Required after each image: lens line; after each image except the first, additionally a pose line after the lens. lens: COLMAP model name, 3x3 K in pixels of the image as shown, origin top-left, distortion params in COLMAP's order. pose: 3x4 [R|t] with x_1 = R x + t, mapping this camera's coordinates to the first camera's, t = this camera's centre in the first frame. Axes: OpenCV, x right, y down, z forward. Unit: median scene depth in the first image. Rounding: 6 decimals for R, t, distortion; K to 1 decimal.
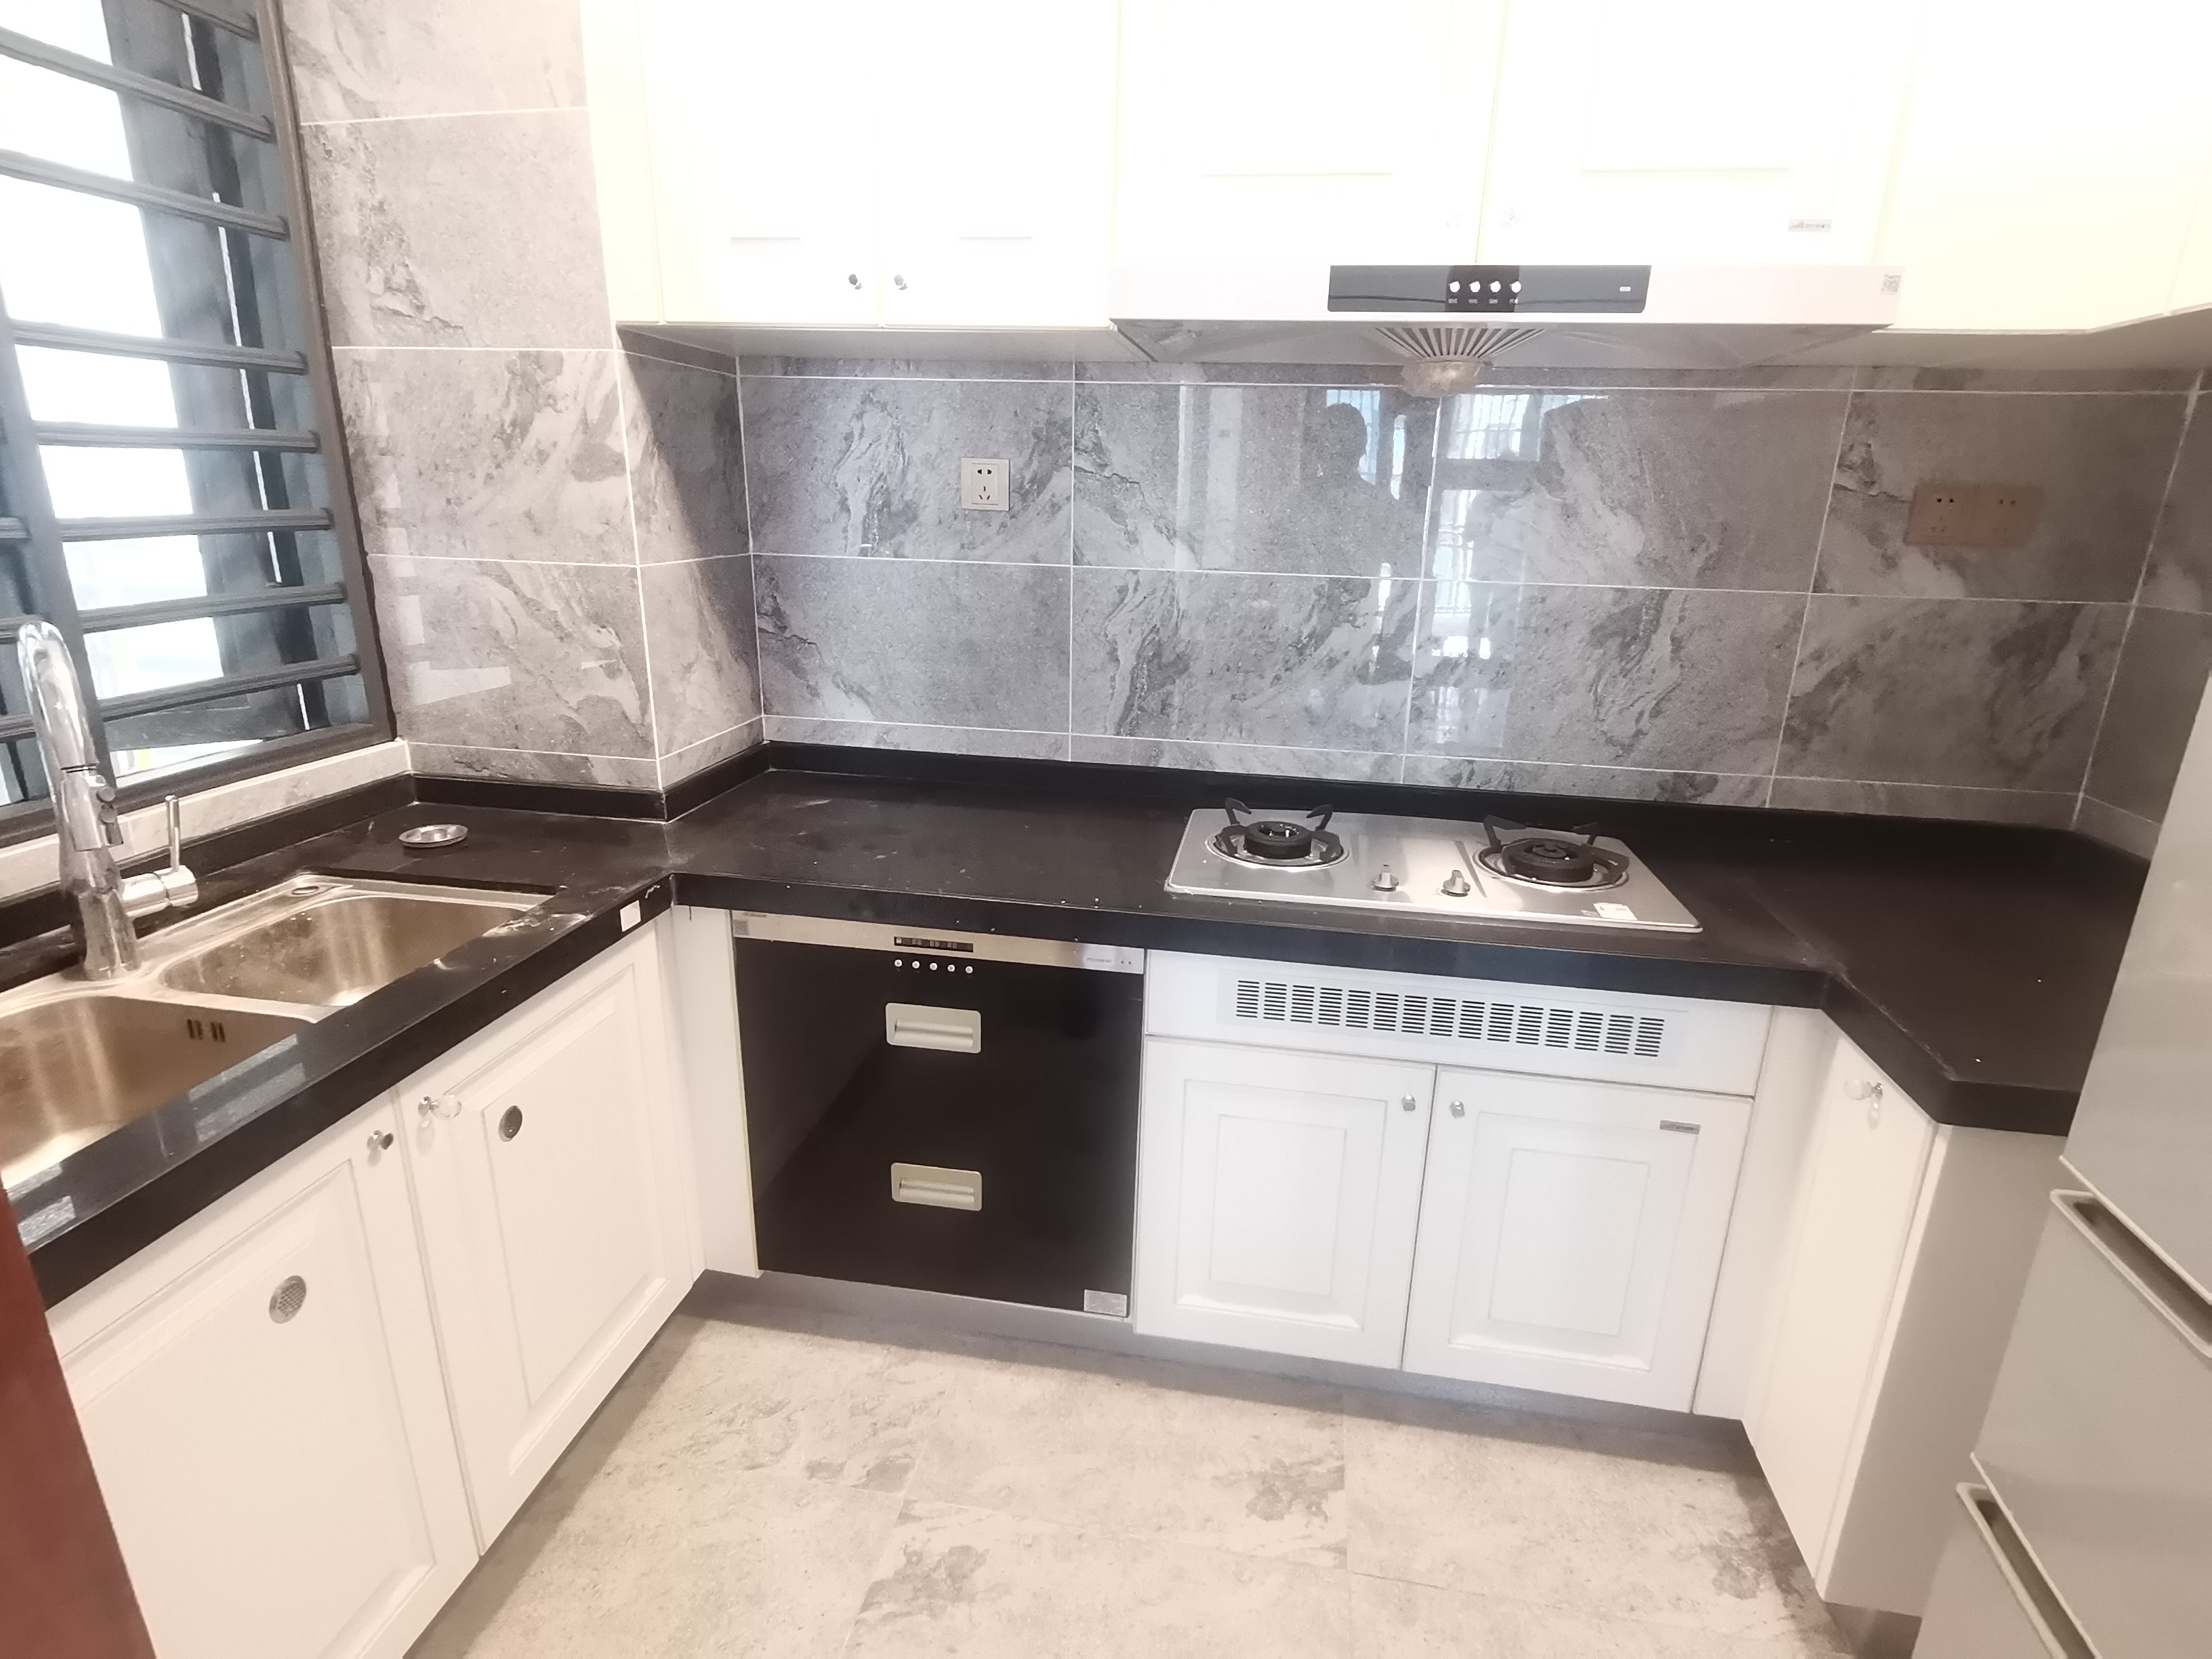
lens RADIAL K [[1105.5, 0, 1106.0], [0, 1105.5, 829.5], [0, 0, 1]] dist [0.021206, -0.023459]
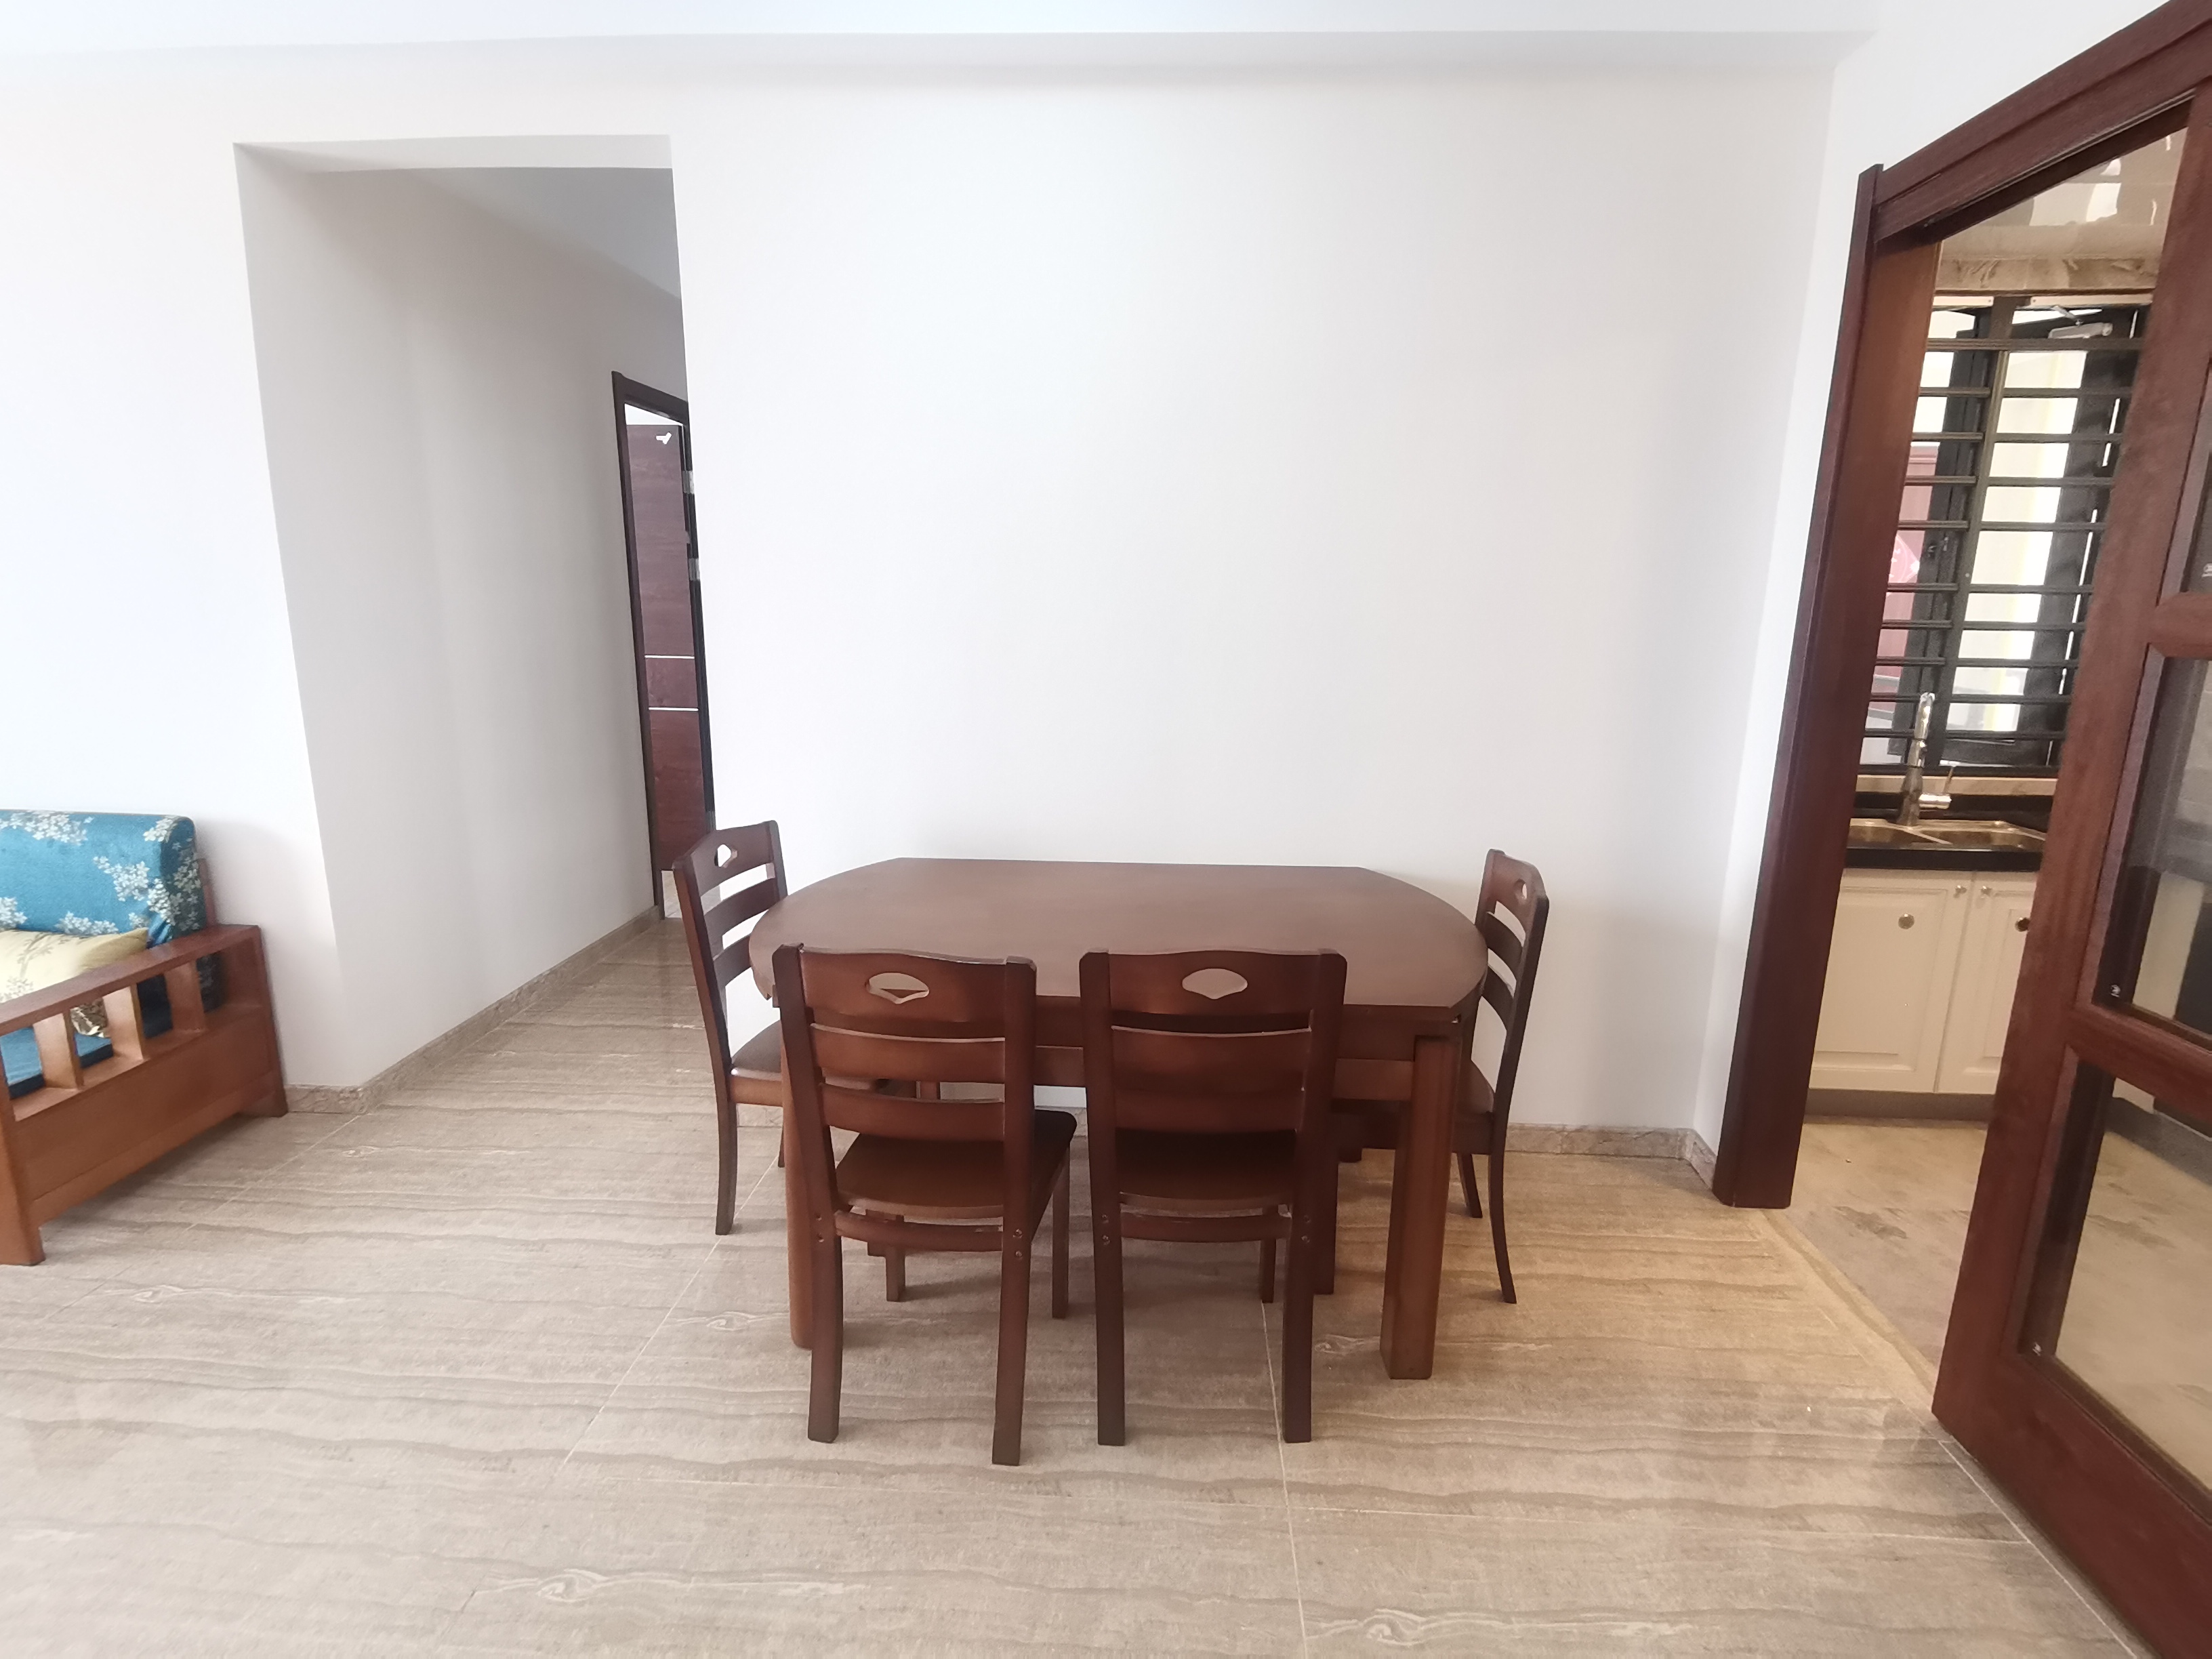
lens RADIAL K [[1105.5, 0, 1106.0], [0, 1105.5, 829.5], [0, 0, 1]] dist [0.021206, -0.023459]
pose [[0.117669, 0.192930, -0.974131, 1.202224], [-0.301166, 0.941680, 0.150124, 0.260514], [0.946284, 0.275710, 0.168911, -1.029697]]
